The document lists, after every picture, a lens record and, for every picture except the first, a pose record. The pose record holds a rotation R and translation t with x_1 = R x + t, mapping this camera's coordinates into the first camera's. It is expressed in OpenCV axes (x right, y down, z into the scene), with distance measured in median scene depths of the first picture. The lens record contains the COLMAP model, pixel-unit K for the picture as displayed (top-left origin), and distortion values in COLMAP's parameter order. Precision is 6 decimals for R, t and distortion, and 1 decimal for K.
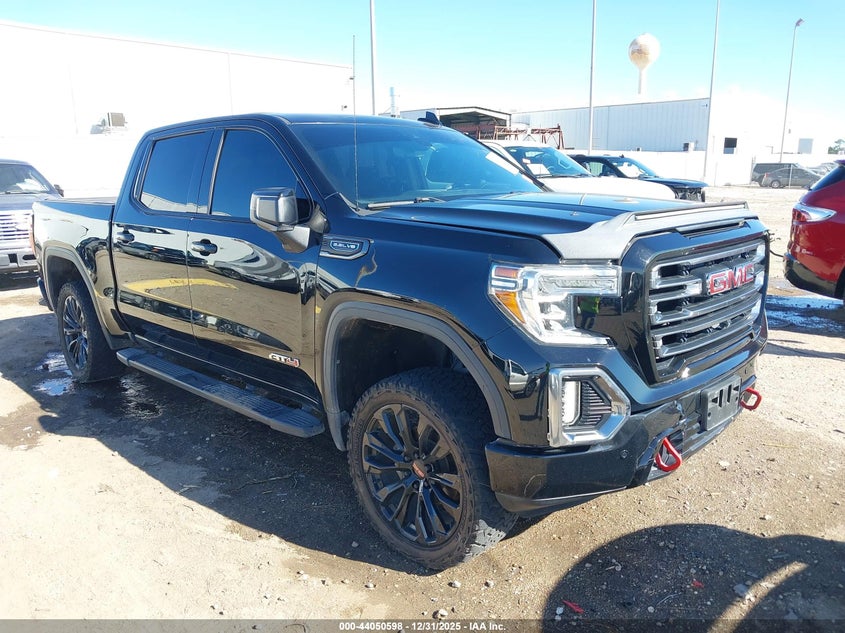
lens RADIAL K [[657.5, 0, 422.5], [0, 657.5, 316.5], [0, 0, 1]] dist [-0.000914, 0.002716]
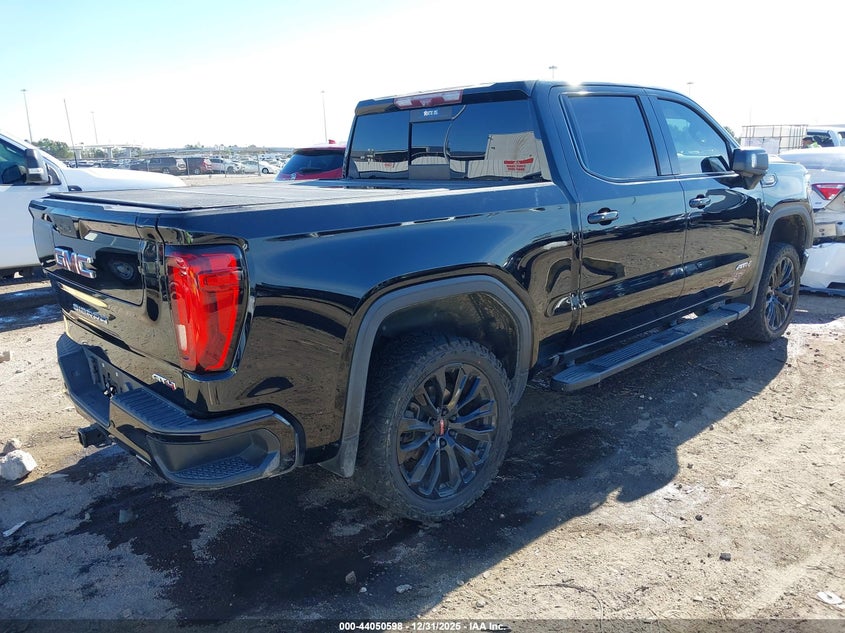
lens RADIAL K [[657.5, 0, 422.5], [0, 657.5, 316.5], [0, 0, 1]] dist [-0.000914, 0.002716]
pose [[0.077469, -0.224474, 0.971396, -1.323321], [0.259361, 0.945316, 0.197763, -0.232961], [-0.962668, 0.236621, 0.131452, 1.170018]]
